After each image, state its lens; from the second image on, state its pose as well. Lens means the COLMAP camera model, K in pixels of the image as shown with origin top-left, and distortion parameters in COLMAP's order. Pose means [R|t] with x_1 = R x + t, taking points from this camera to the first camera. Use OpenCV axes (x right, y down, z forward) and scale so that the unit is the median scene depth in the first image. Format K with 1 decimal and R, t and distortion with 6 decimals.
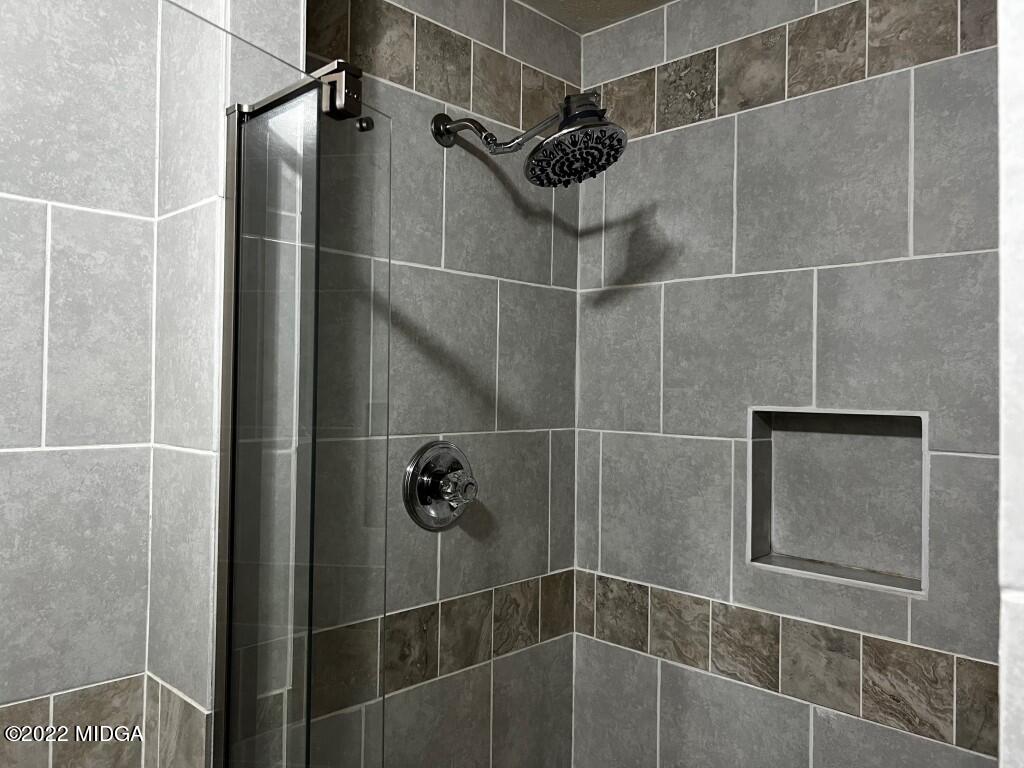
lens RADIAL K [[771.7, 0, 512.5], [0, 771.7, 377.7], [0, 0, 1]] dist [0.053589, -0.069955]
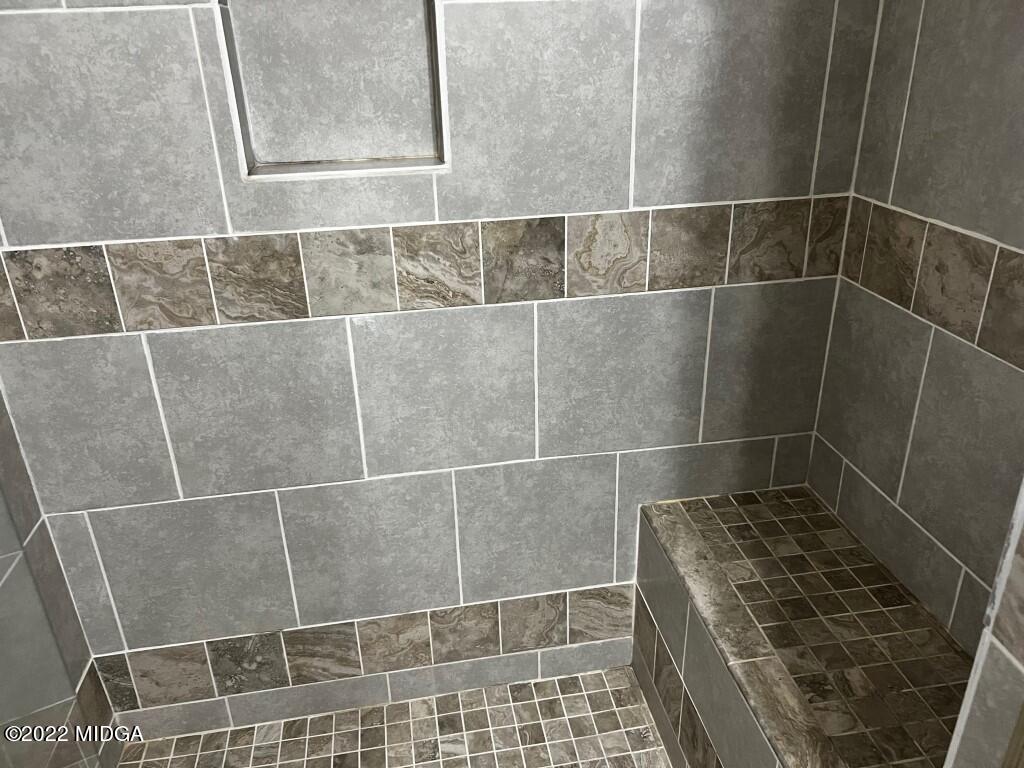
lens RADIAL K [[771.7, 0, 509.5], [0, 771.7, 381.7], [0, 0, 1]] dist [0.053589, -0.069955]
pose [[0.591483, -0.363262, 0.719853, -0.191003], [0.025940, 0.900877, 0.433299, 0.093616], [-0.805900, -0.237615, 0.542276, 0.321055]]
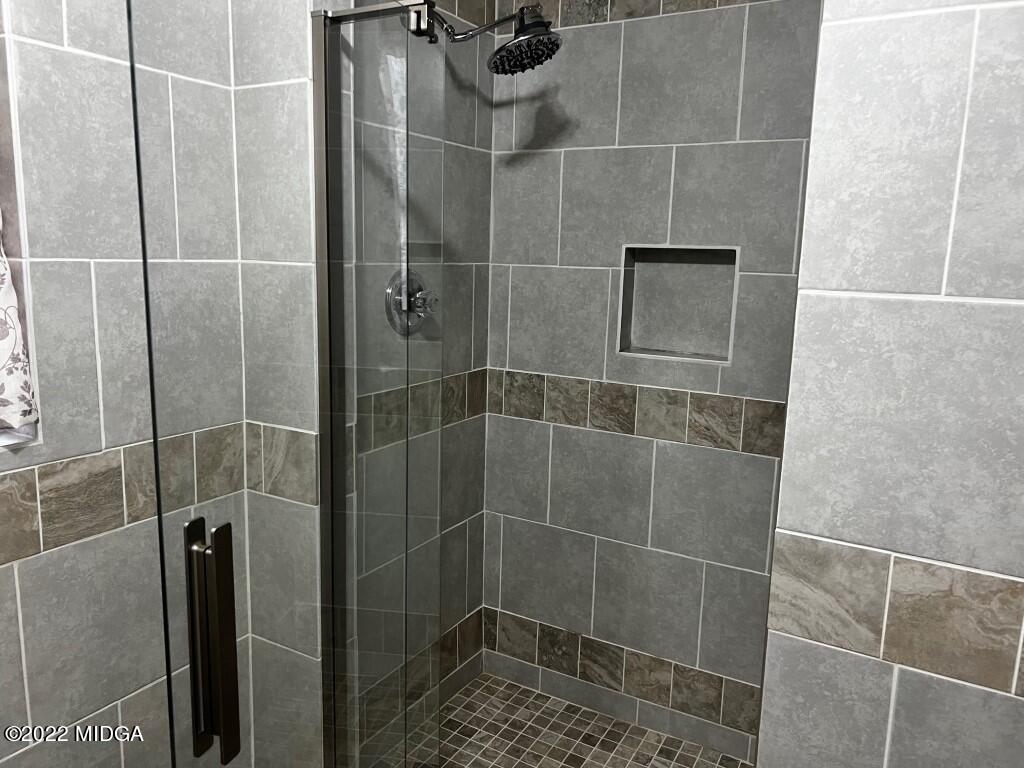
lens RADIAL K [[771.7, 0, 502.6], [0, 771.7, 383.1], [0, 0, 1]] dist [0.053589, -0.069955]
pose [[0.970176, -0.029875, 0.240554, -0.273235], [-0.016252, 0.982127, 0.187518, 0.025876], [-0.241856, -0.185835, 0.952350, -0.364539]]
